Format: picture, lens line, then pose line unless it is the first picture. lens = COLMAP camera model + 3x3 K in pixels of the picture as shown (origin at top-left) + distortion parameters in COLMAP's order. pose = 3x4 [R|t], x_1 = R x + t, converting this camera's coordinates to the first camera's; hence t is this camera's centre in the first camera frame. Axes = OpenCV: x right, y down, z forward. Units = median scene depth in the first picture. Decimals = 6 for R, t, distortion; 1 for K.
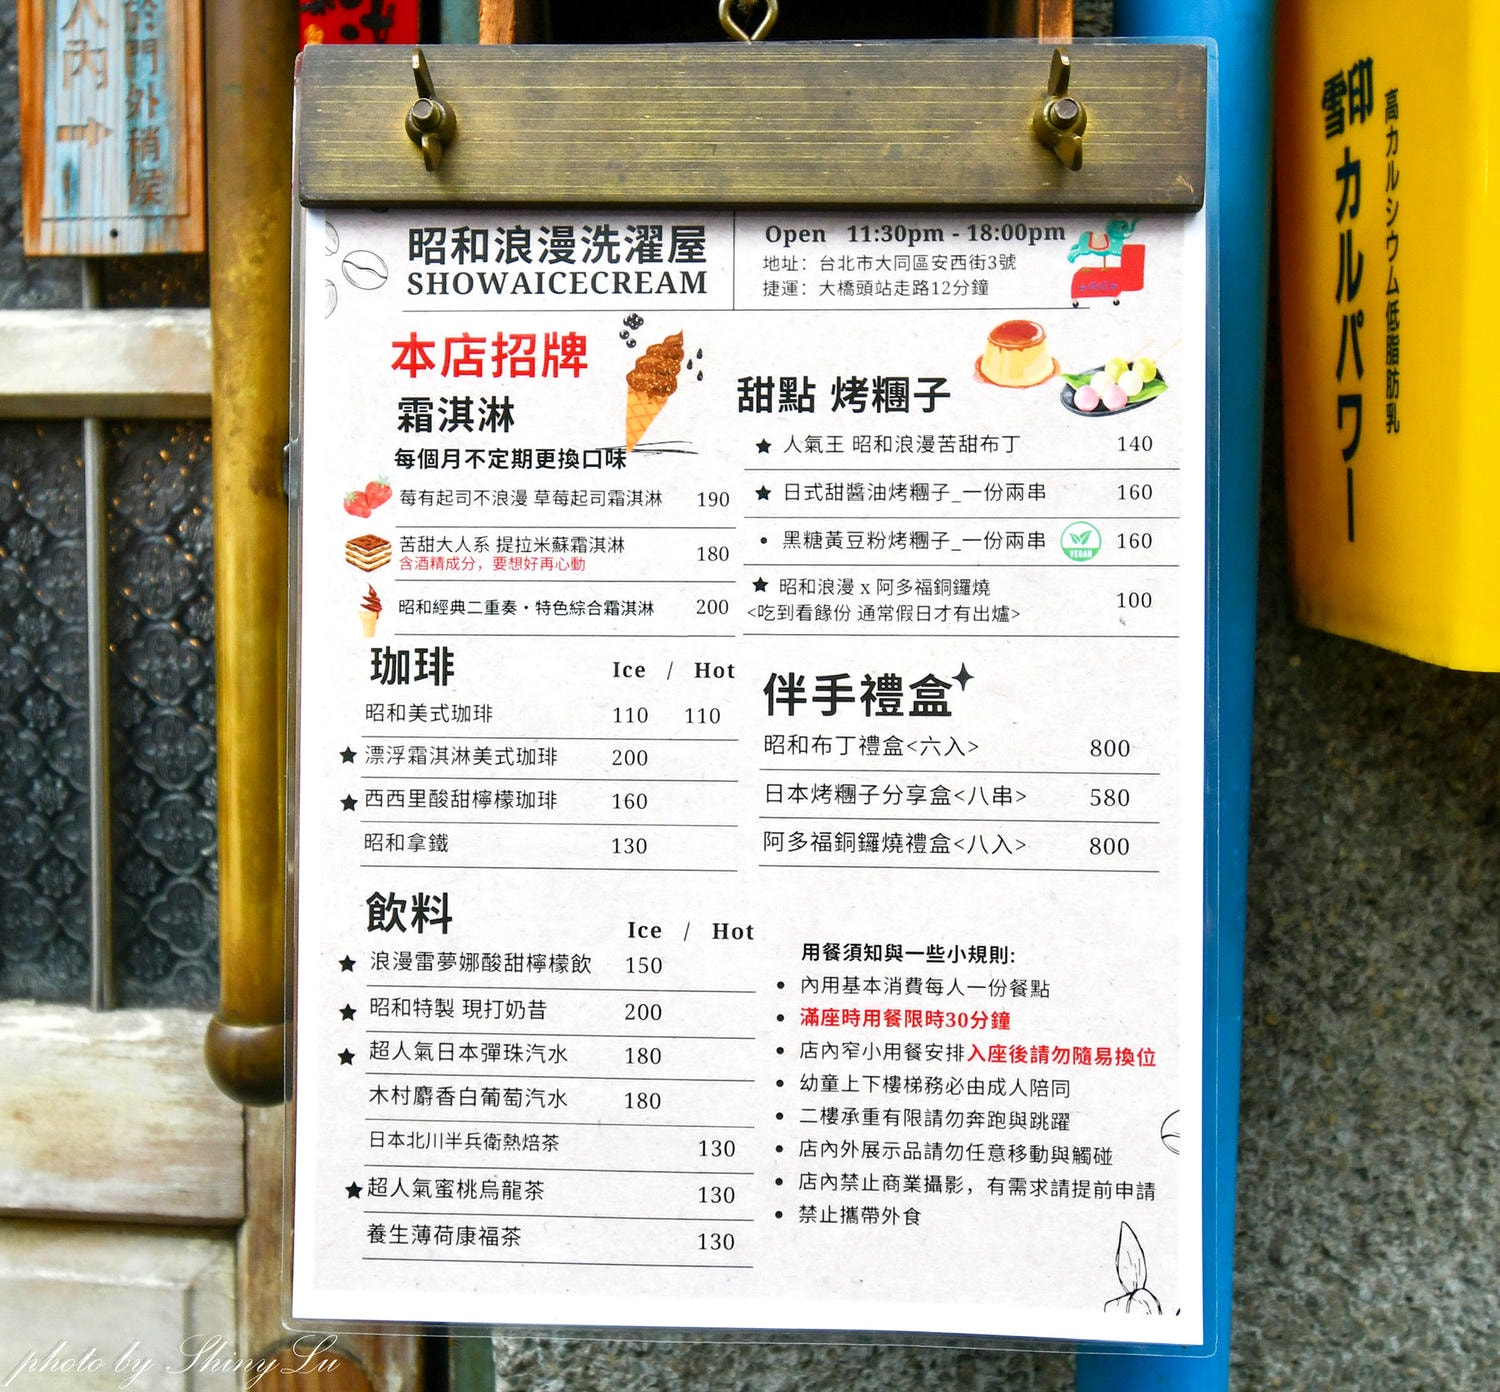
lens RADIAL K [[1420.4, 0, 750.0], [0, 1420.4, 695.3], [0, 0, 1]] dist [0.008975, 0.002004]
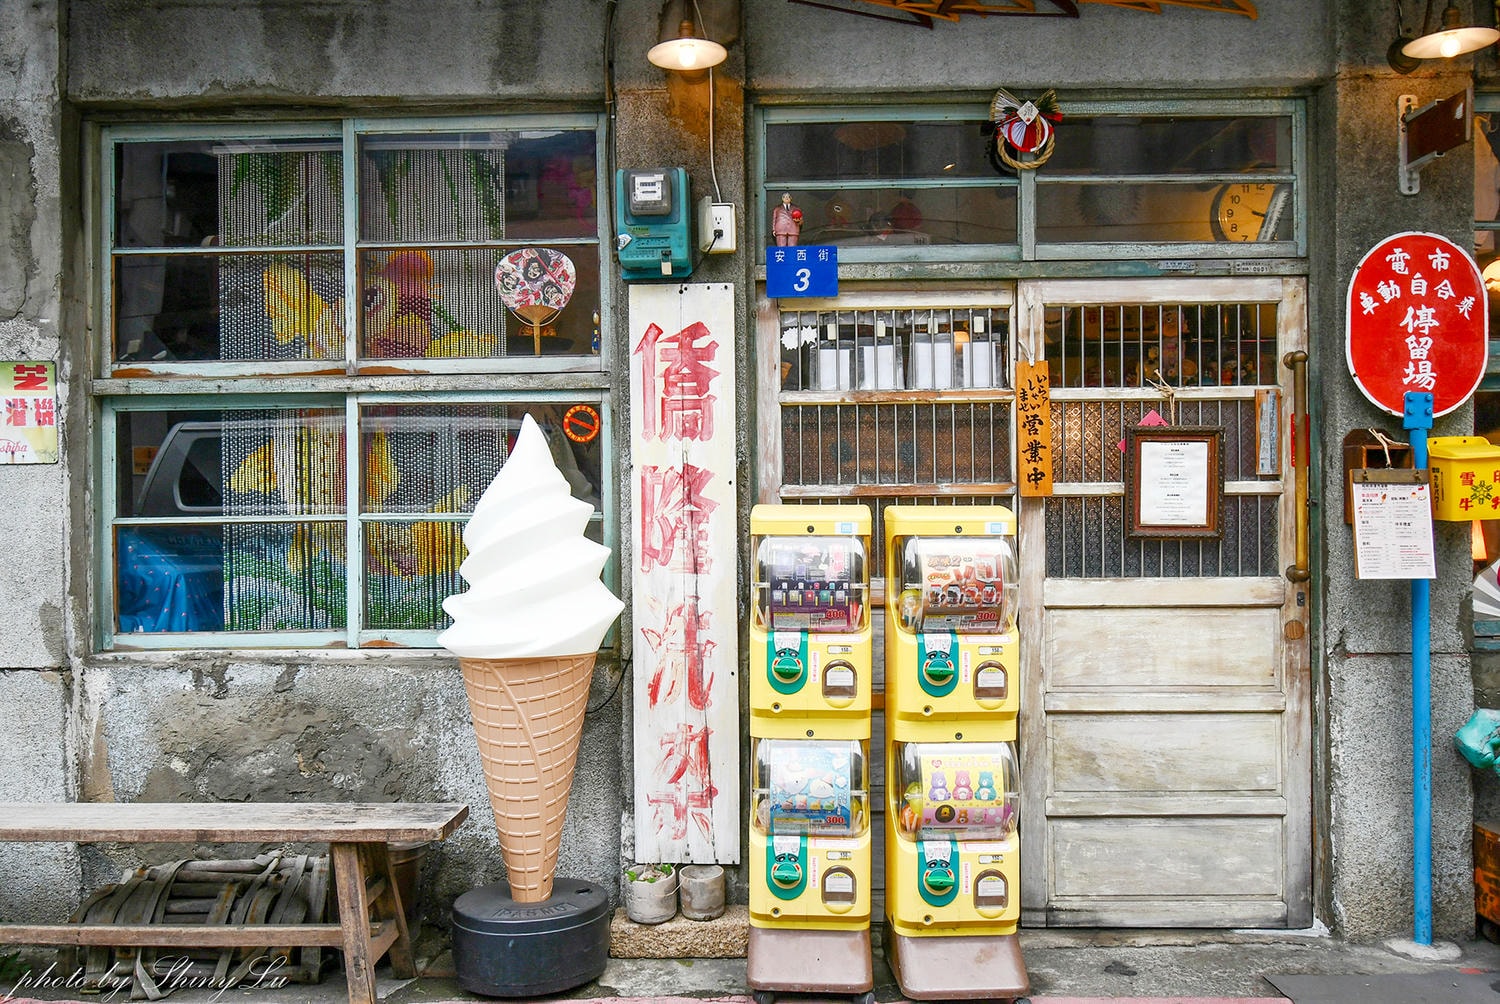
lens RADIAL K [[1081.3, 0, 749.6], [0, 1081.3, 503.4], [0, 0, 1]] dist [-0.047764, -0.002281]
pose [[0.999525, -0.014315, 0.027294, -5.495788], [0.017101, 0.994353, -0.104735, 0.649504], [-0.025641, 0.105152, 0.994126, -7.514109]]
